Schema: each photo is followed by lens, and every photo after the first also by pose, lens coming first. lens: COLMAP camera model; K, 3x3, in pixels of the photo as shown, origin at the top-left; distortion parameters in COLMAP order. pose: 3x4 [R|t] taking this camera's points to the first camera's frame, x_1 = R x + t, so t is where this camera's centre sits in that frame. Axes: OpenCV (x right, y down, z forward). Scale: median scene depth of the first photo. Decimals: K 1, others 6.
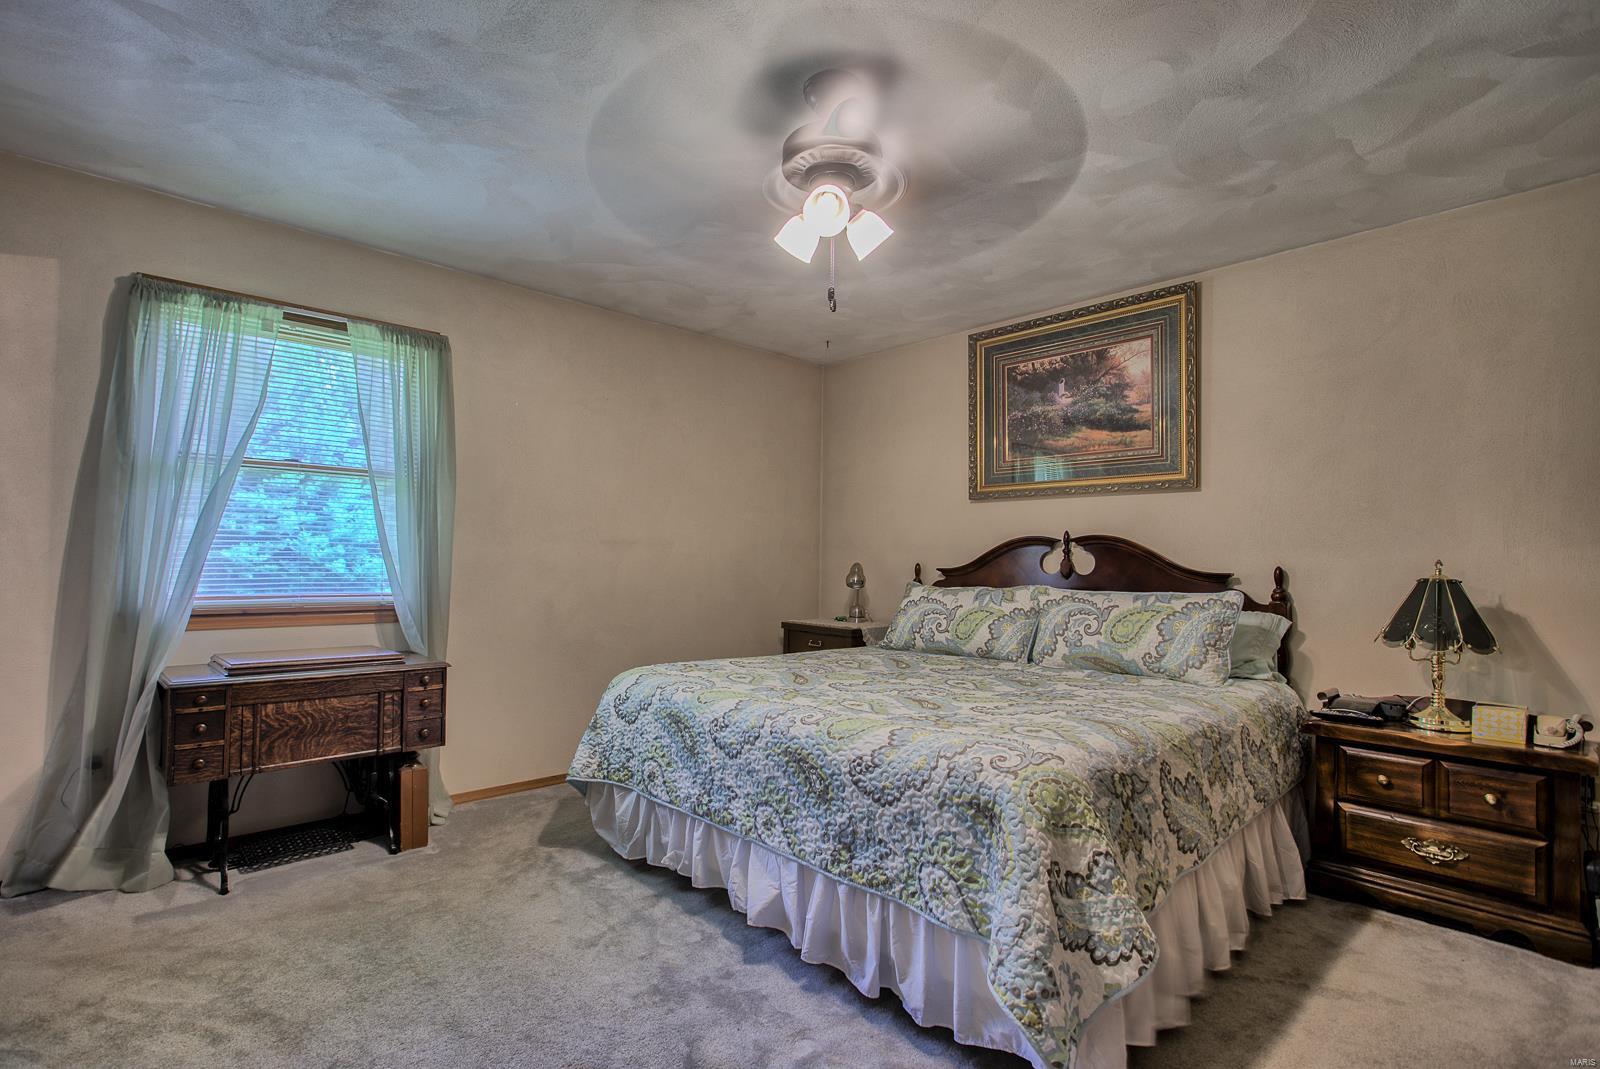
lens RADIAL K [[761.2, 0, 792.4], [0, 761.2, 537.3], [0, 0, 1]] dist [-0.010535, 0.004929]
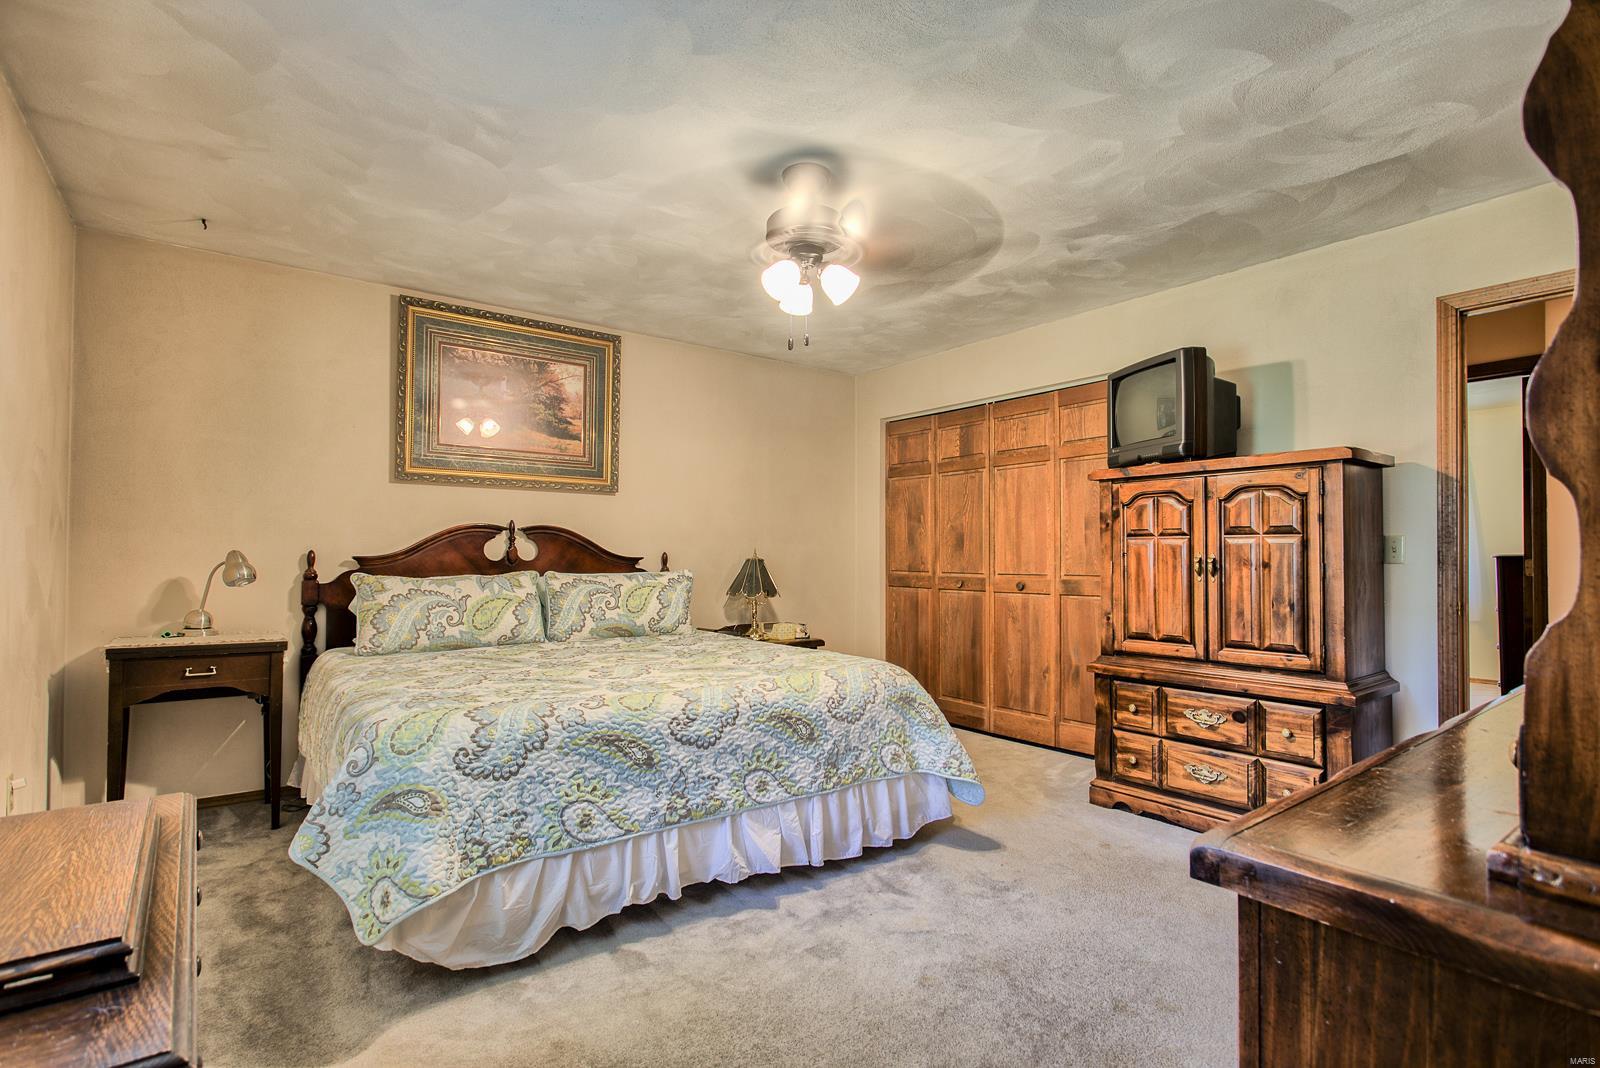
lens RADIAL K [[761.2, 0, 786.8], [0, 761.2, 537.1], [0, 0, 1]] dist [-0.010535, 0.004929]
pose [[0.118657, 0.010478, 0.992880, -0.915040], [-0.037137, 0.999292, -0.006107, 0.010663], [-0.992241, -0.036148, 0.118962, 0.667542]]
